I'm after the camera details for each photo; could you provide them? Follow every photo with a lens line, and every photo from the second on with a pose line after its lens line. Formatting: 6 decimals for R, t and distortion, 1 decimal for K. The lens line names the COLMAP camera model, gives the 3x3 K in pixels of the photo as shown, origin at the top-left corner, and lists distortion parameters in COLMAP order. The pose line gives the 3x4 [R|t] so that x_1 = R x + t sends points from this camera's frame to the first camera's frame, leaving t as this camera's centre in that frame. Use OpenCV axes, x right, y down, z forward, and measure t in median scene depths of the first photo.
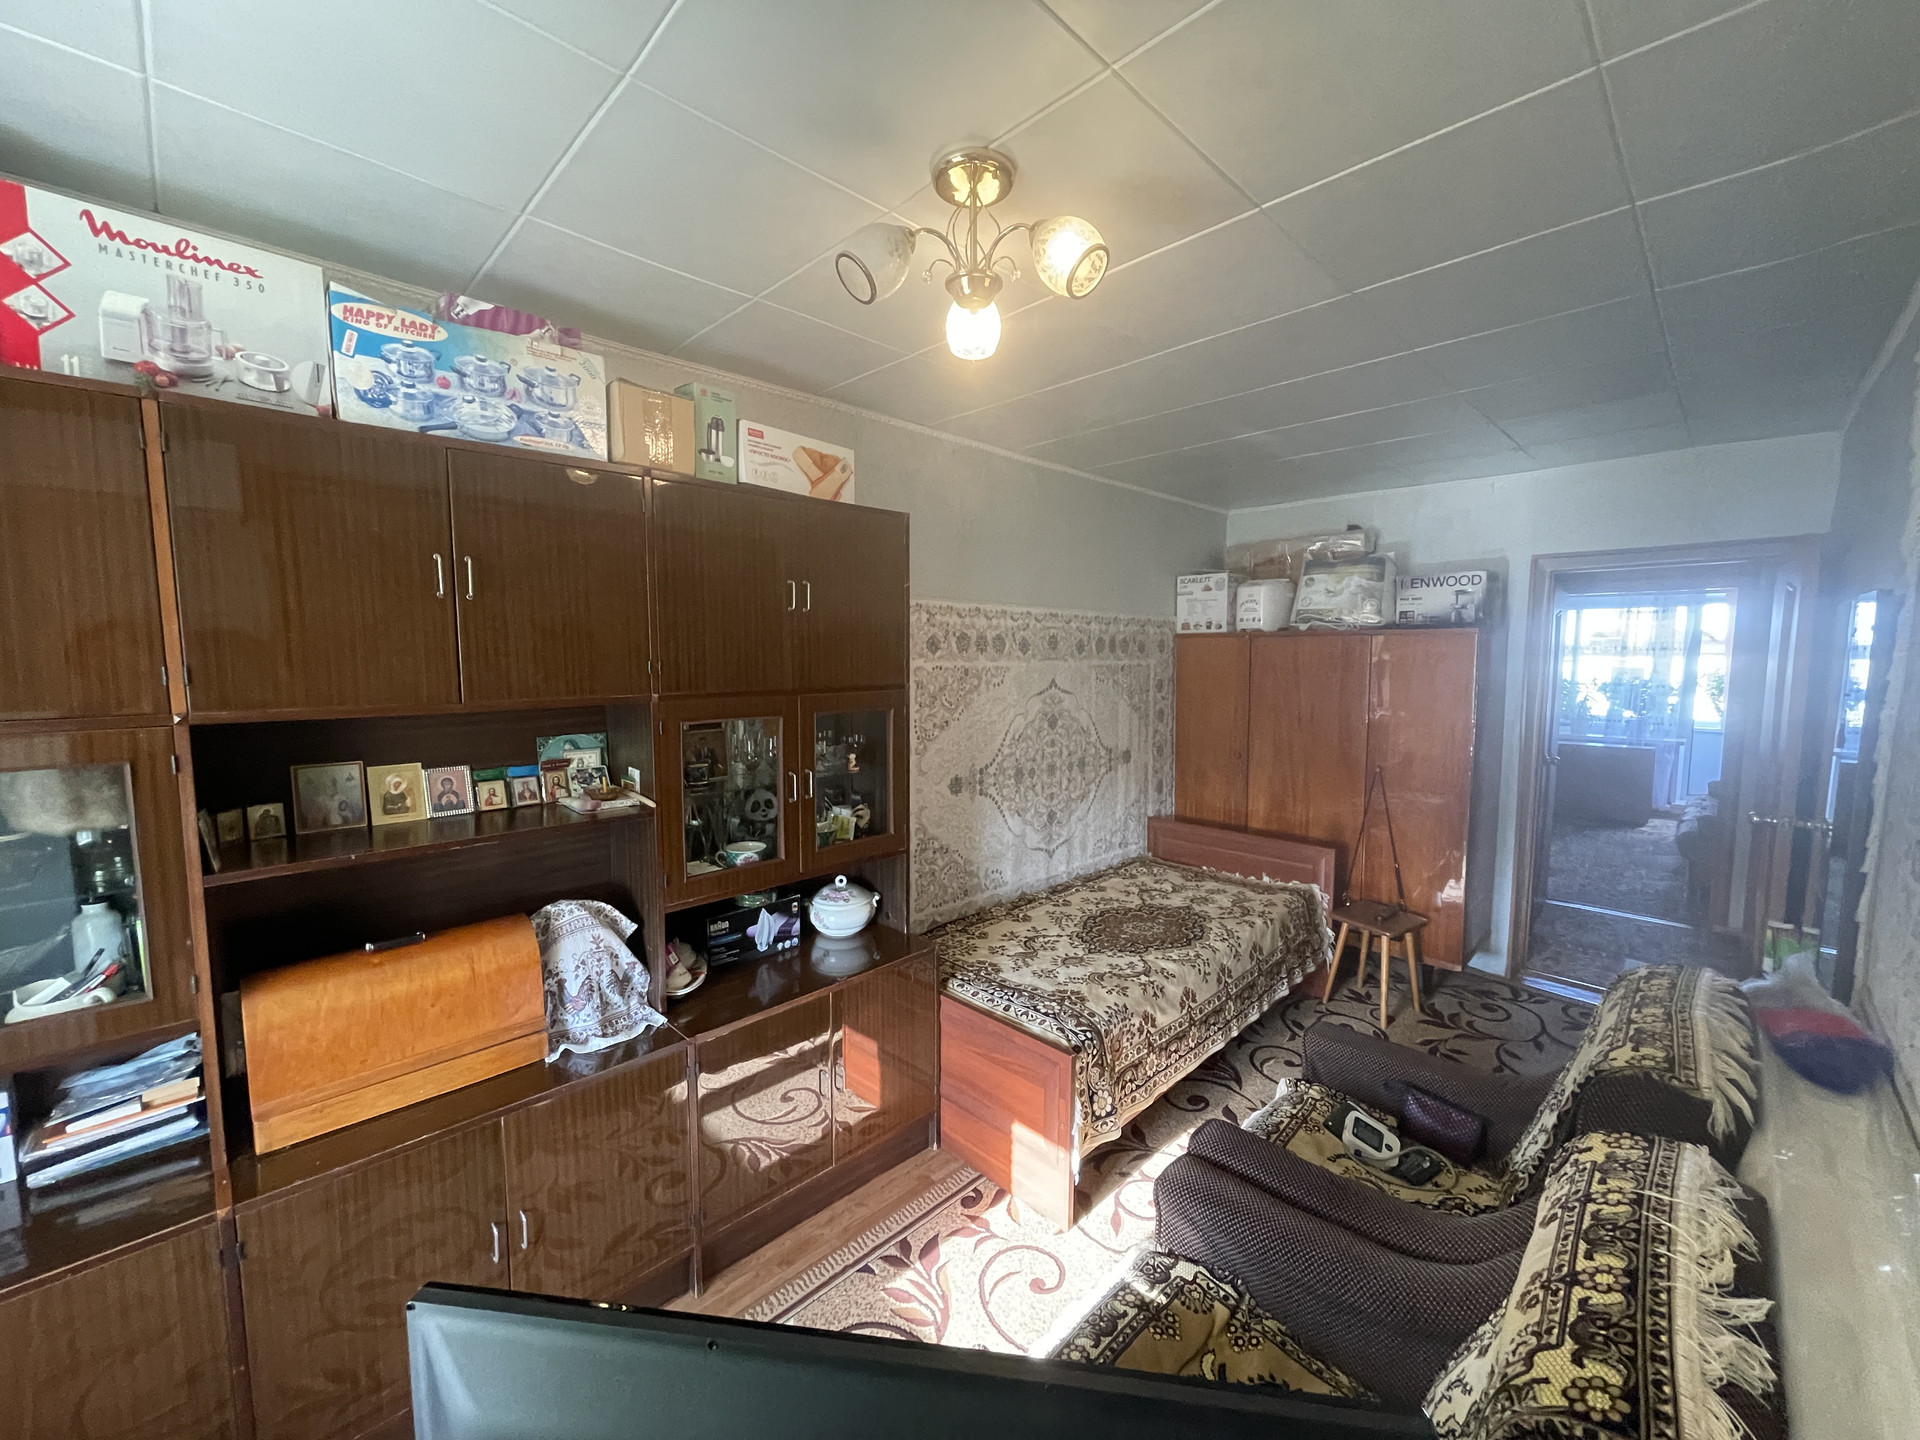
lens RADIAL K [[768.7, 0, 951.3], [0, 768.7, 723.8], [0, 0, 1]] dist [0.007125, -0.015405]
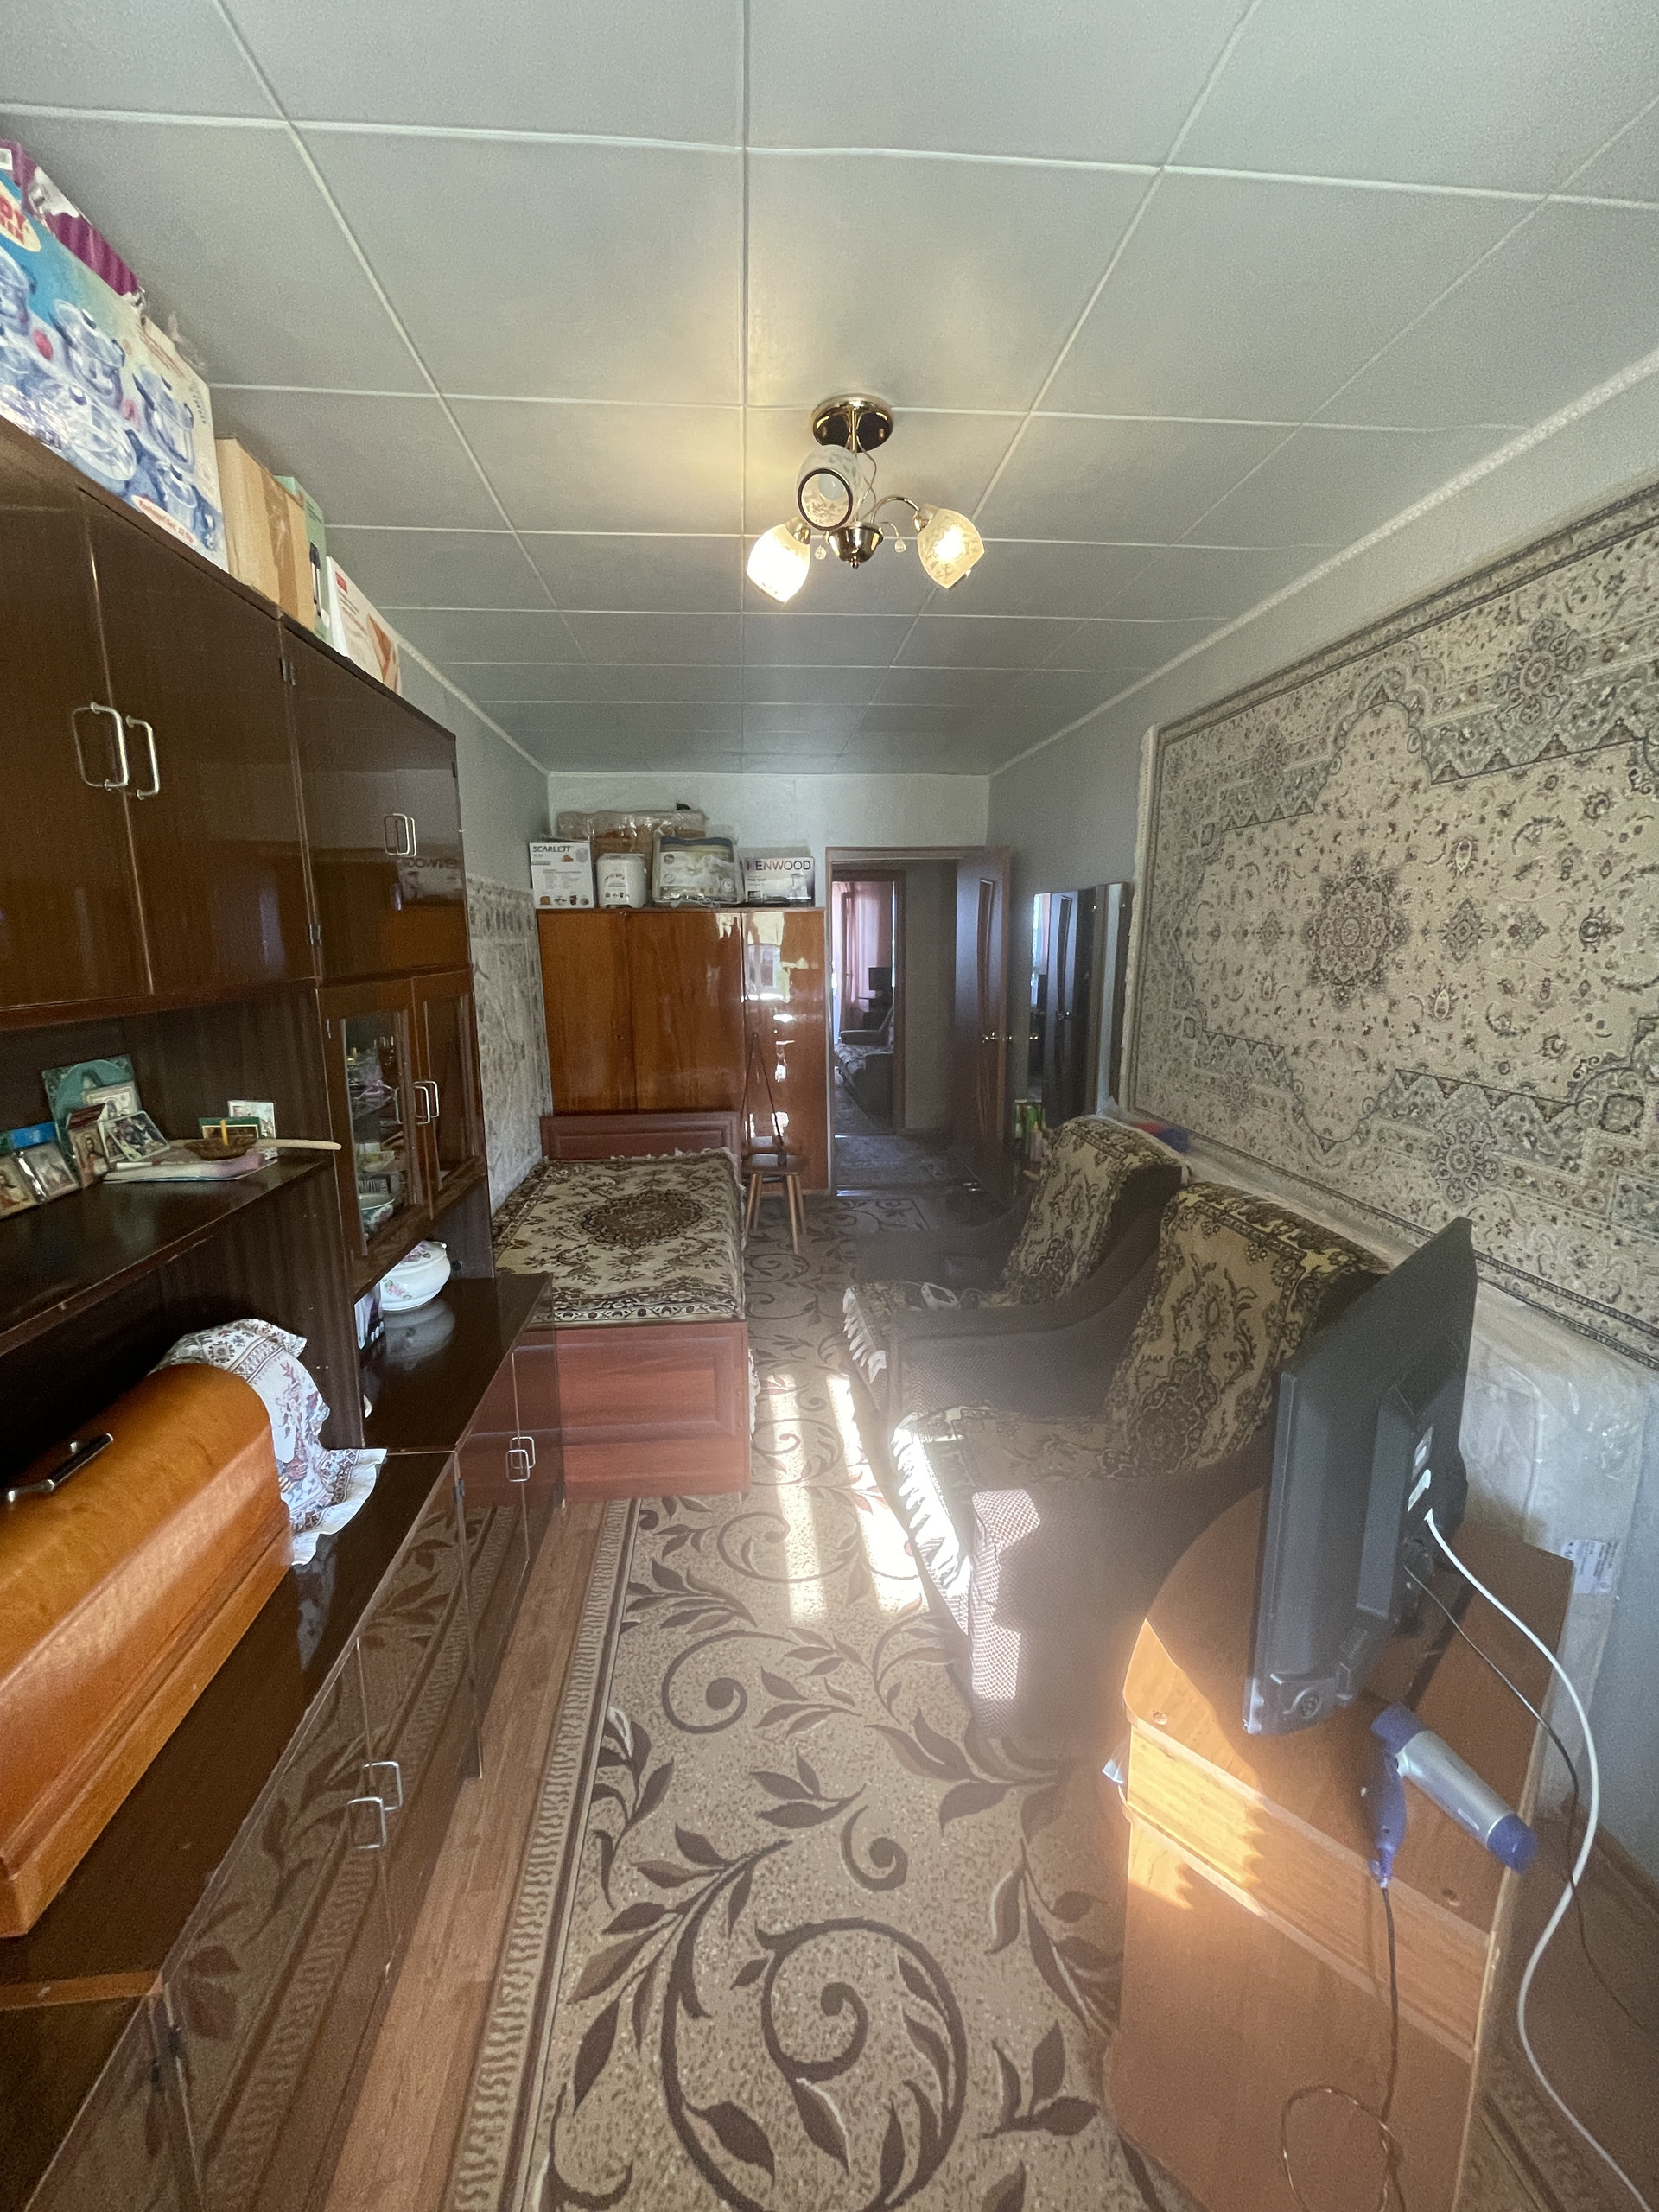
lens RADIAL K [[886.6, 0, 832.6], [0, 886.6, 1100.2], [0, 0, 1]] dist [-0.004513, 0.000052]
pose [[0.626255, -0.148397, 0.765365, -0.416342], [0.084120, 0.988848, 0.122897, 0.005550], [-0.775067, -0.012582, 0.631754, 0.117710]]
